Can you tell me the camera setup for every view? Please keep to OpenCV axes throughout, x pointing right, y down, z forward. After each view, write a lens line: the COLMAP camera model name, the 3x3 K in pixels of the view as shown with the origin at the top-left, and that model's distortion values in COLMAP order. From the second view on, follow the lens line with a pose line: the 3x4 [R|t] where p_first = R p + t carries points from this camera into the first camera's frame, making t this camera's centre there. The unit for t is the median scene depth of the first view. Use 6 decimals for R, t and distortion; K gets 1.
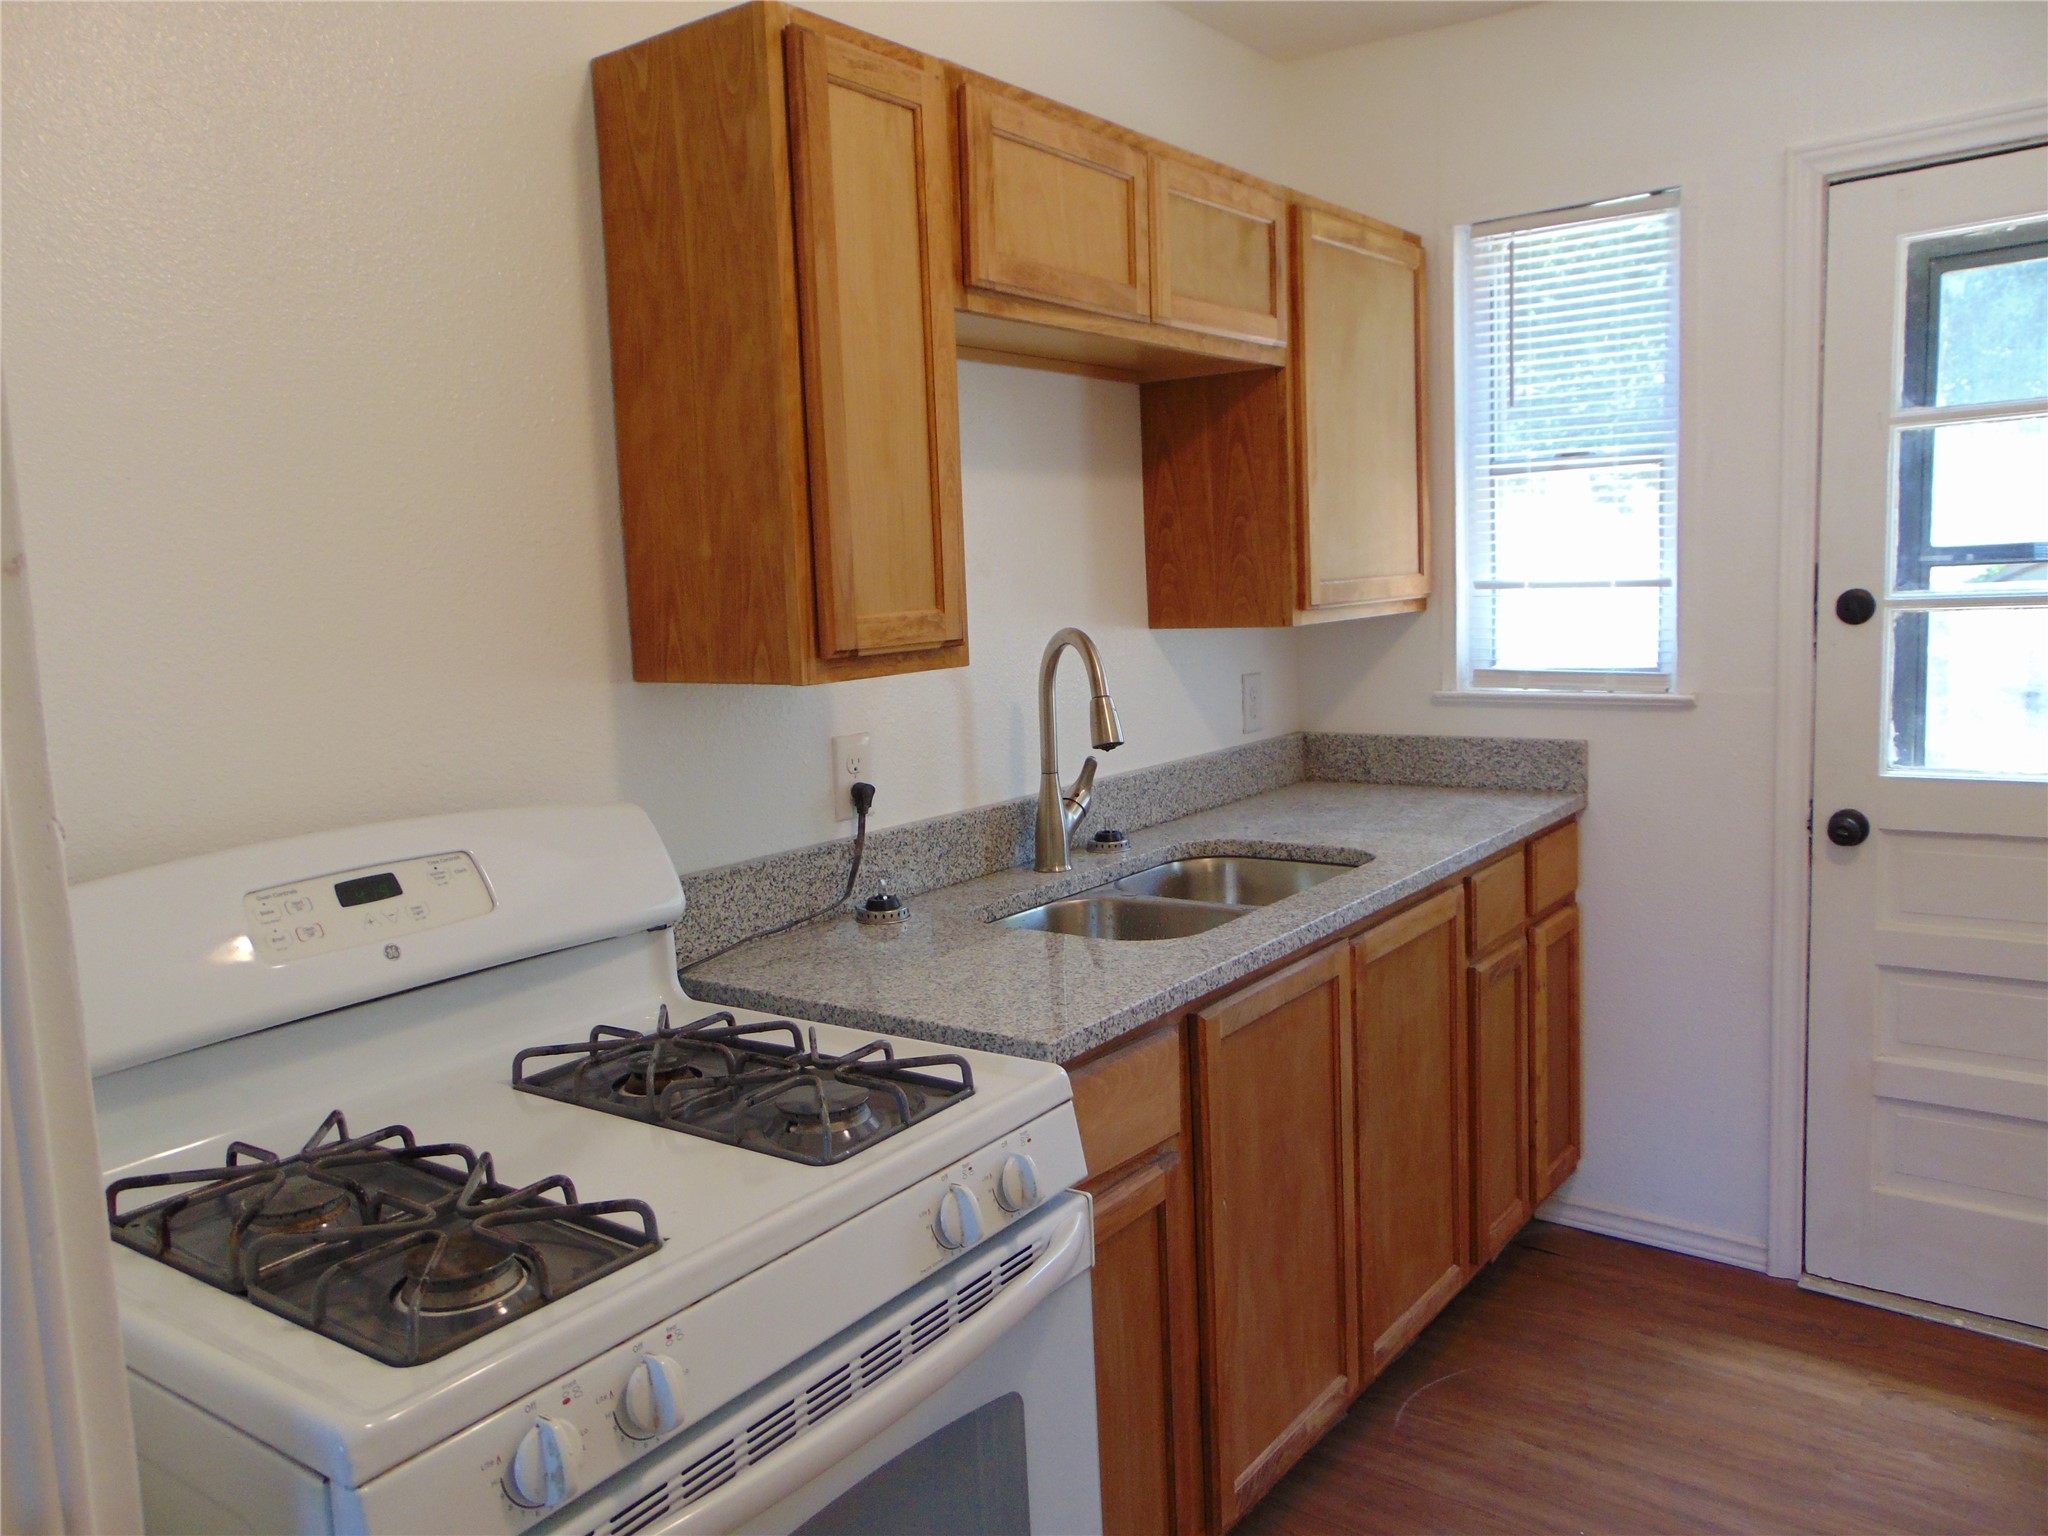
lens RADIAL K [[1527.4, 0, 1015.9], [0, 1527.4, 769.3], [0, 0, 1]] dist [-0.030006, 0.061506]
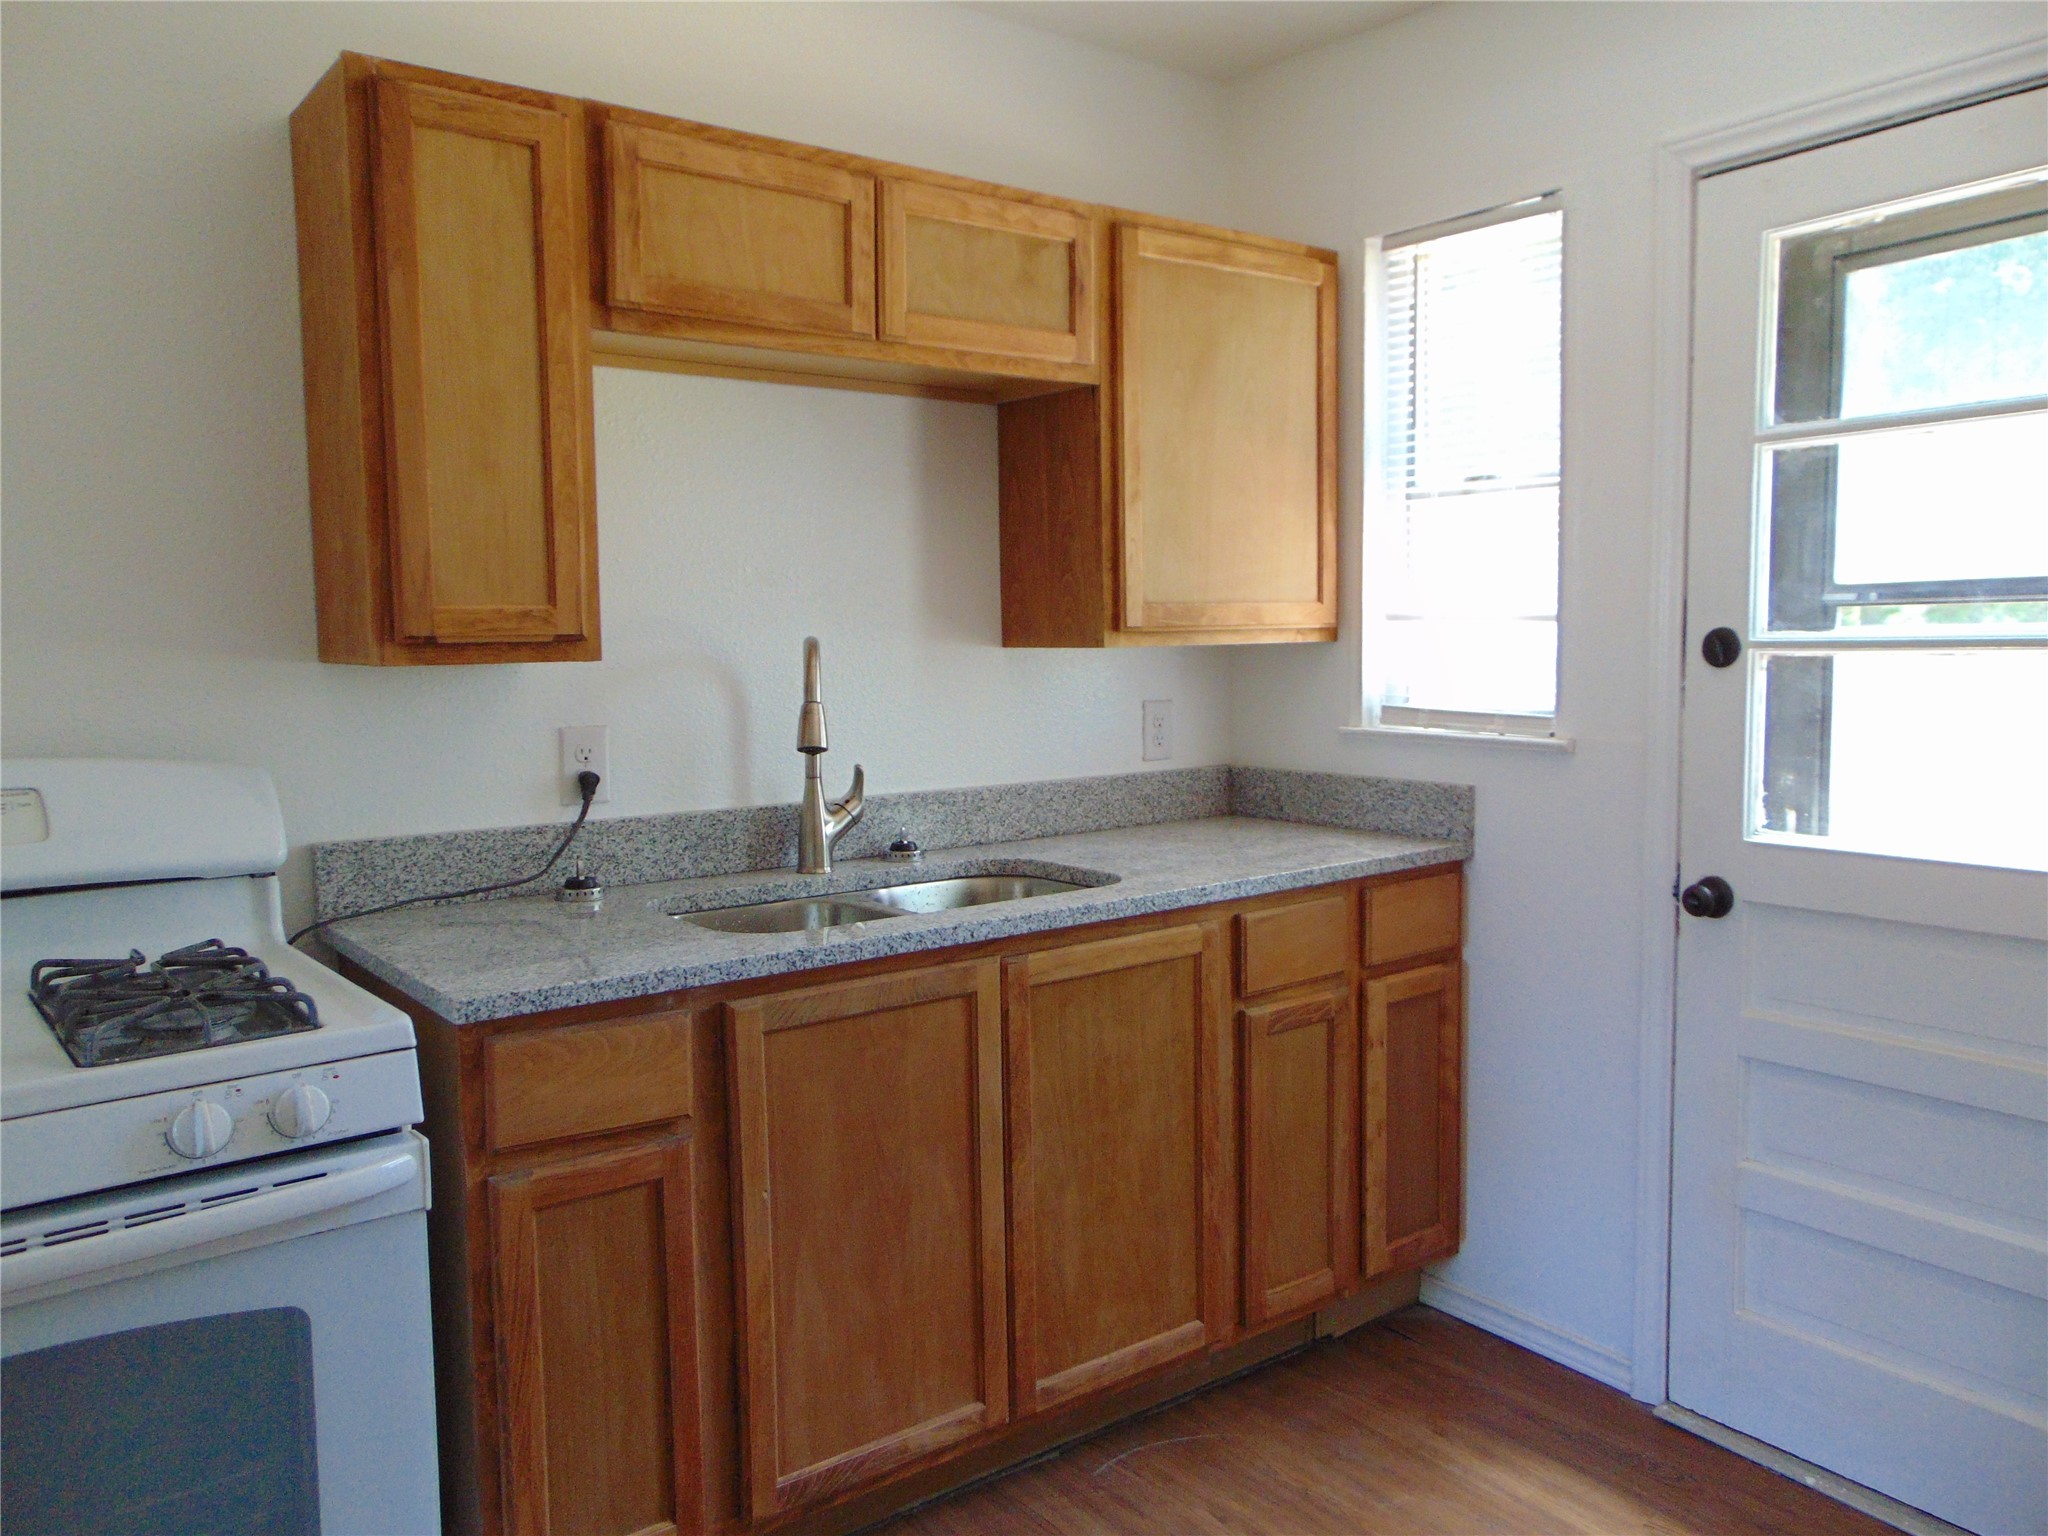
lens RADIAL K [[1527.4, 0, 1014.7], [0, 1527.4, 771.0], [0, 0, 1]] dist [-0.030006, 0.061506]
pose [[0.961922, 0.056758, -0.267367, 0.407913], [-0.063955, 0.997785, -0.018280, 0.007608], [0.265738, 0.034683, 0.963421, 0.040060]]
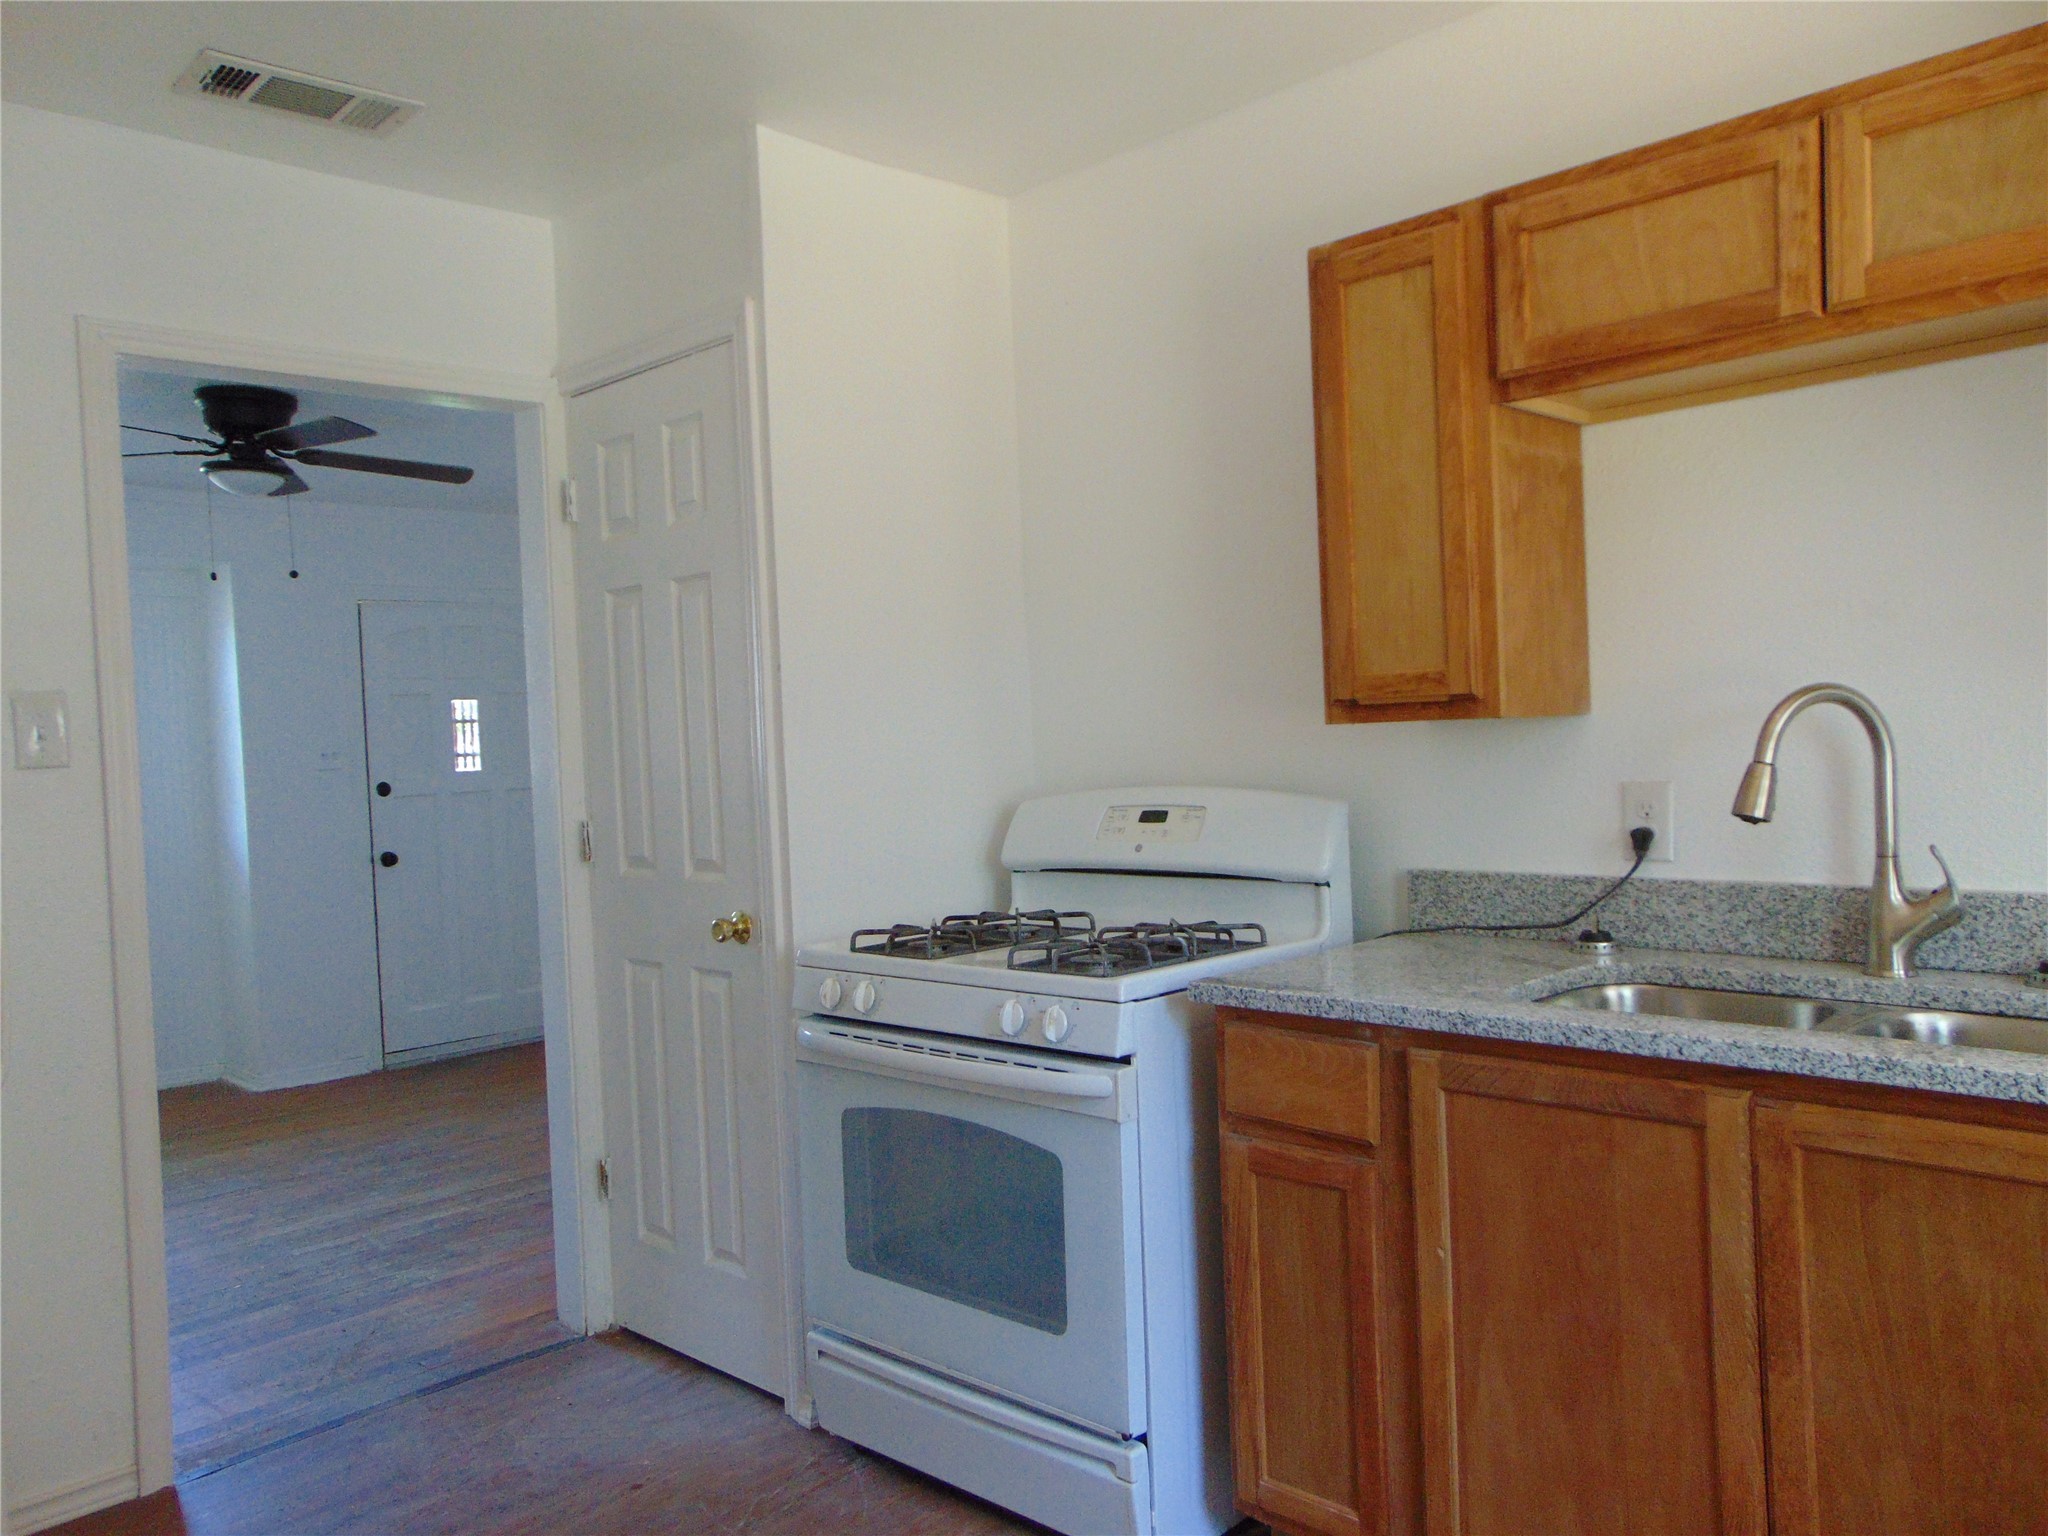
lens RADIAL K [[1527.4, 0, 1025.7], [0, 1527.4, 770.7], [0, 0, 1]] dist [-0.030006, 0.061506]
pose [[-0.128466, 0.070091, -0.989234, 0.851601], [-0.081202, 0.993406, 0.080932, -0.069293], [0.988384, 0.090725, -0.121928, 0.605204]]
